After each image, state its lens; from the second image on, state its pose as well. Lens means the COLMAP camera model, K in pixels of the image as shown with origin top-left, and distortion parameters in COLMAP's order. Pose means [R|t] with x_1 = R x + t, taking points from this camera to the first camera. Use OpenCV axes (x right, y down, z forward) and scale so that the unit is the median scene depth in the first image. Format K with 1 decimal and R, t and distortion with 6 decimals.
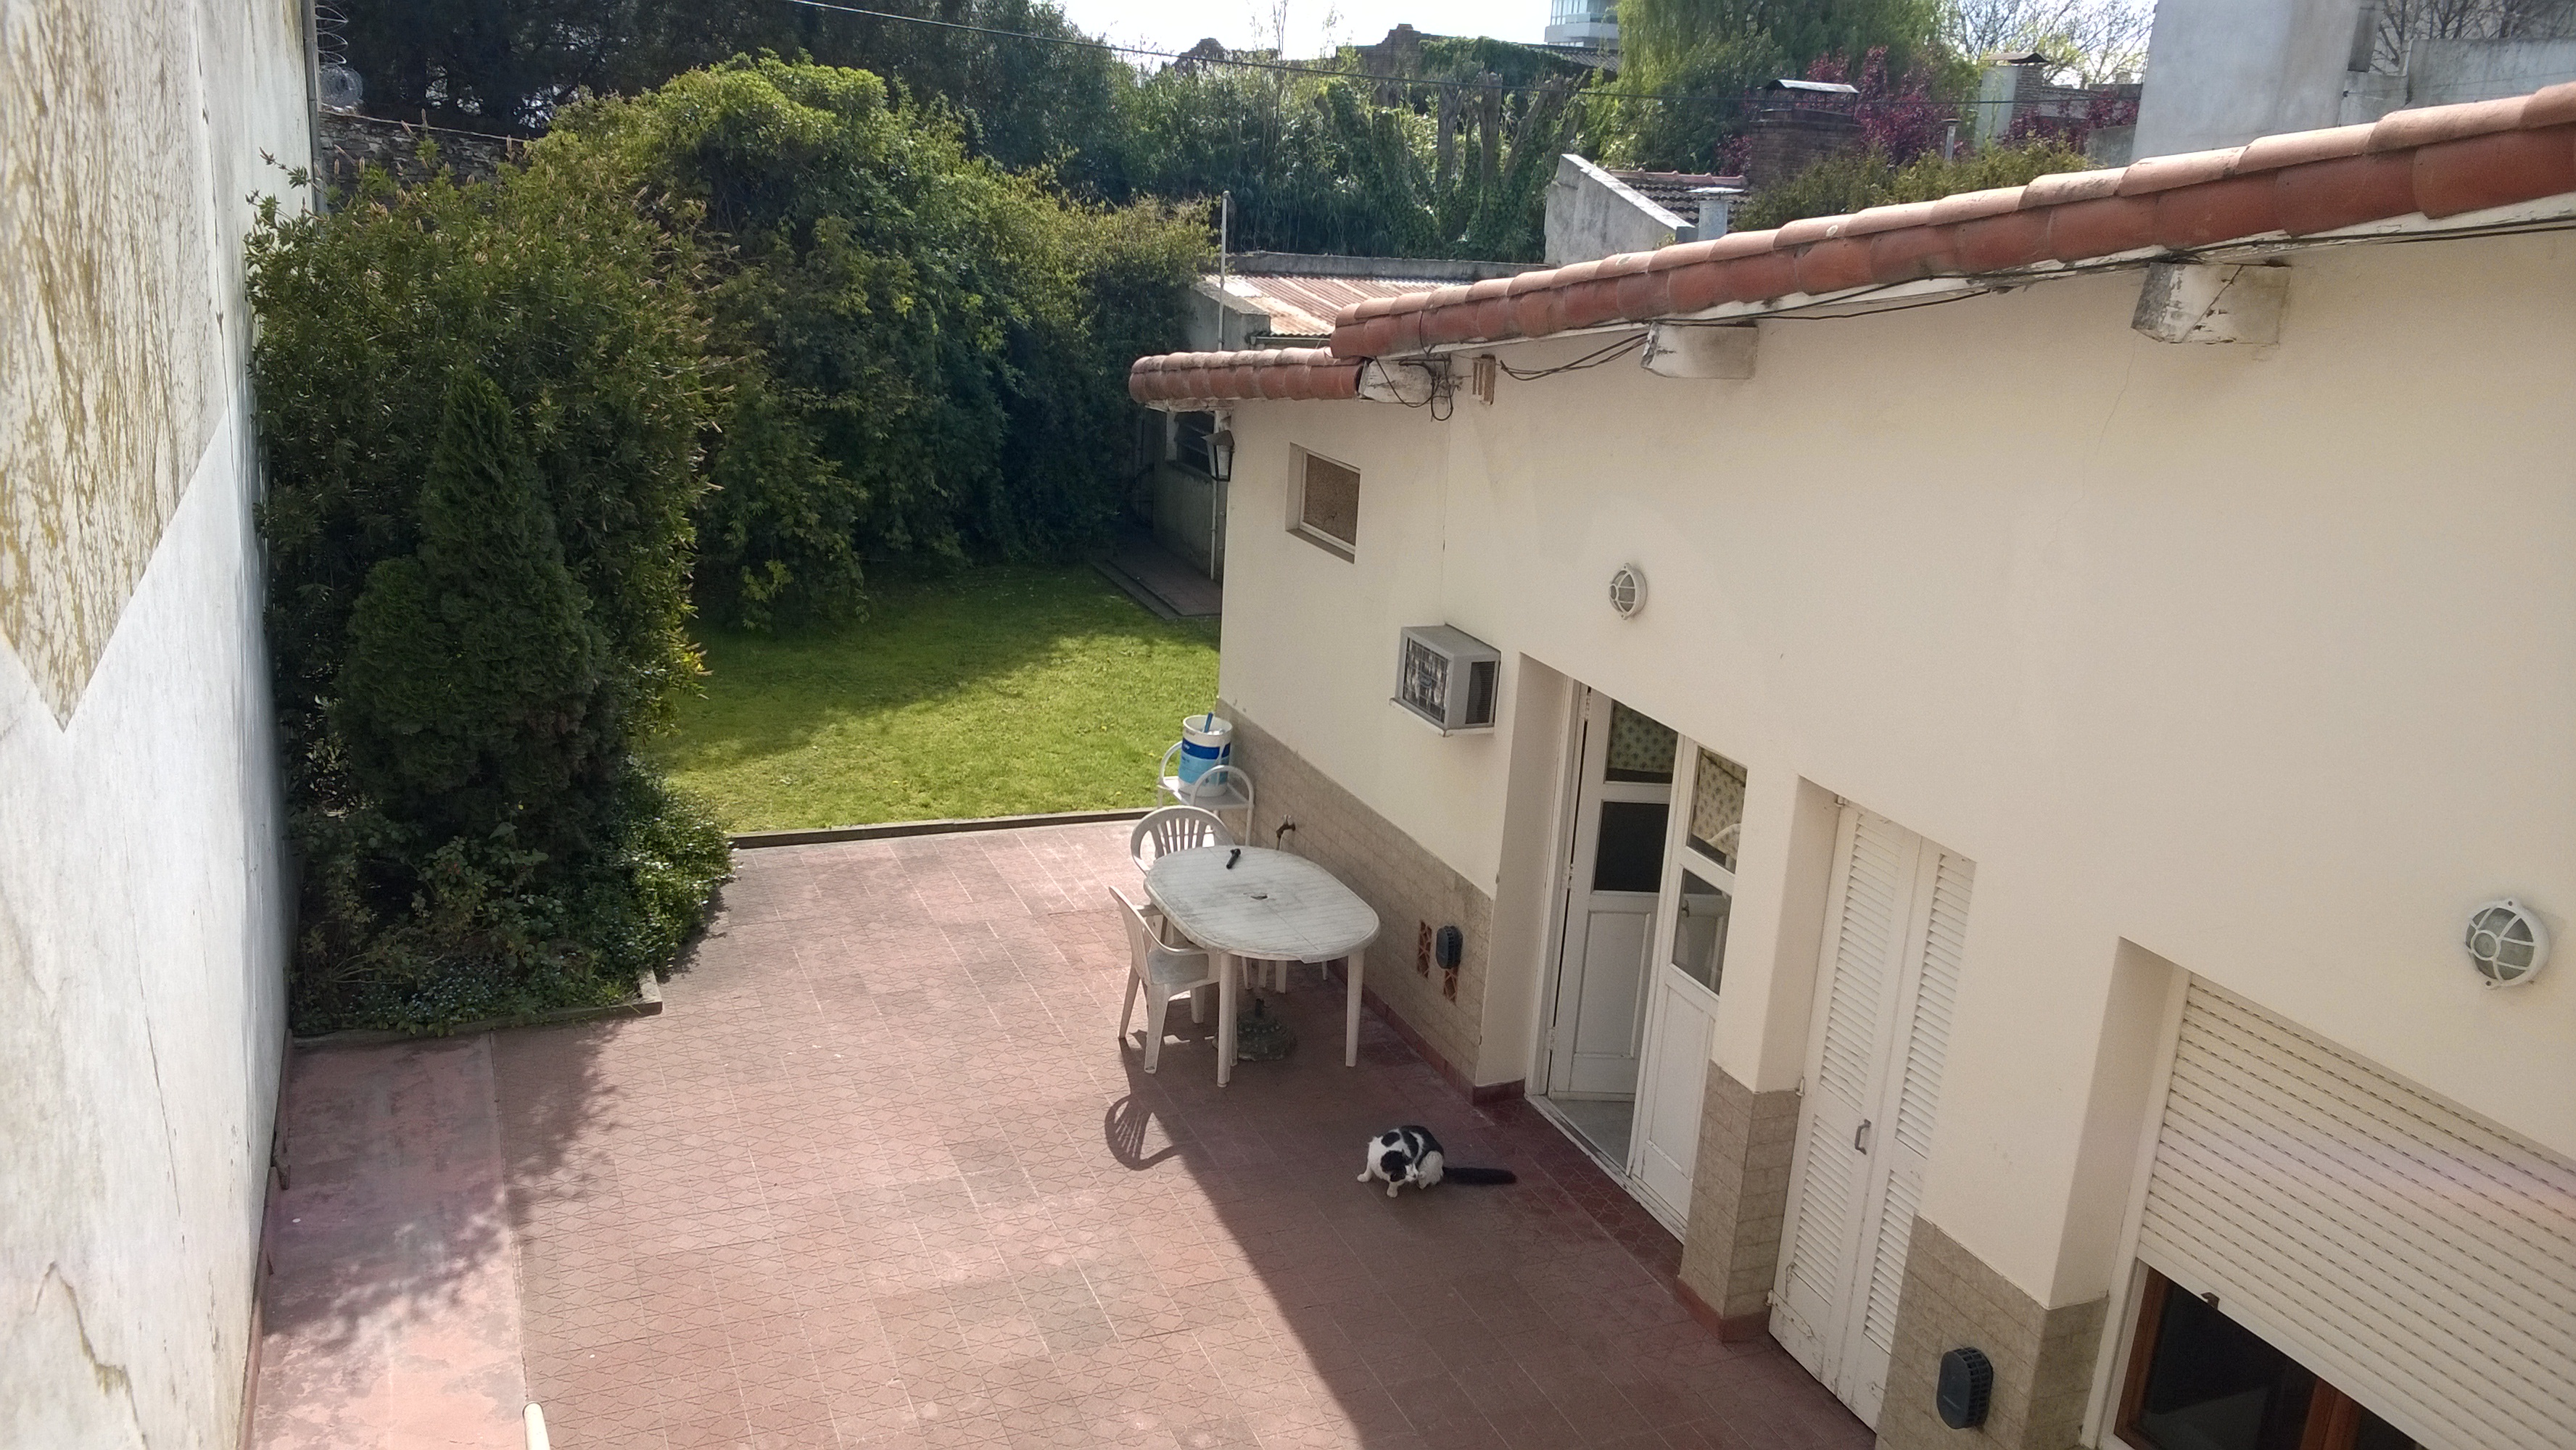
lens RADIAL K [[1898.1, 0, 1284.1], [0, 1898.1, 717.5], [0, 0, 1]] dist [0.013301, -0.037886]
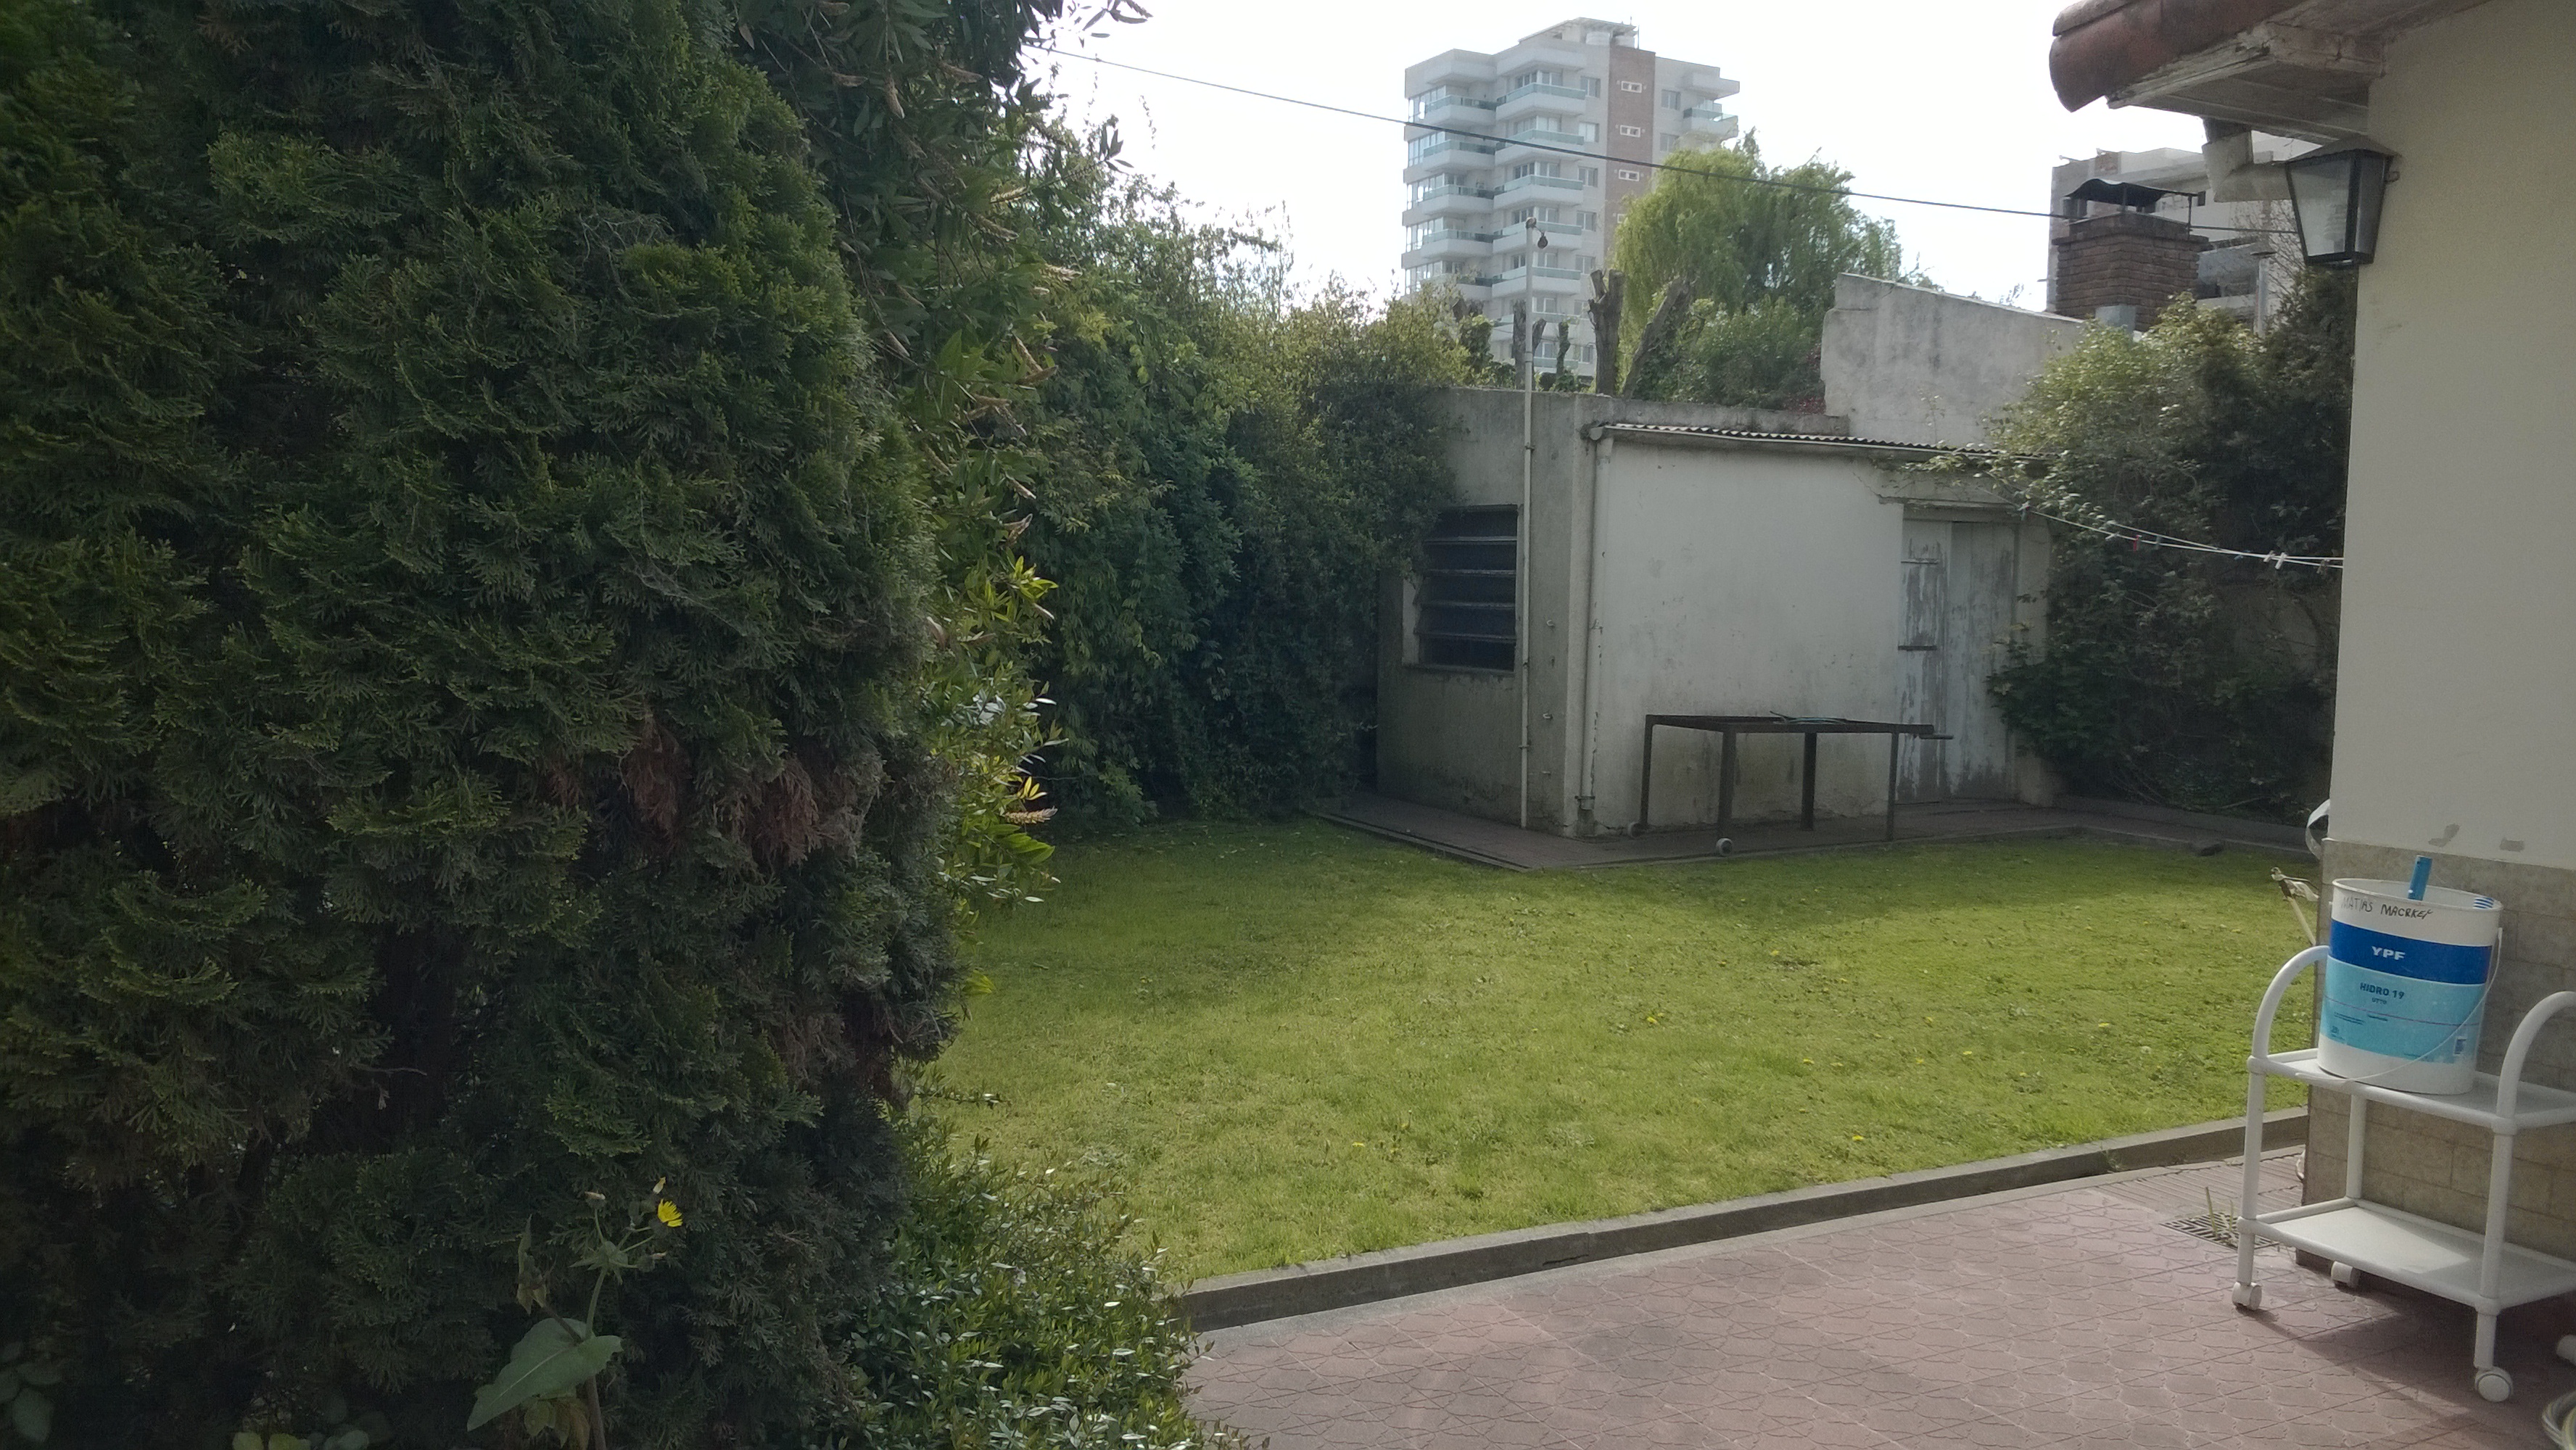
lens RADIAL K [[1898.1, 0, 1292.9], [0, 1898.1, 743.4], [0, 0, 1]] dist [0.013301, -0.037886]
pose [[0.994261, -0.048774, 0.095211, -0.271876], [0.067194, 0.977273, -0.201054, 0.033012], [-0.083241, 0.206297, 0.974942, 0.623594]]
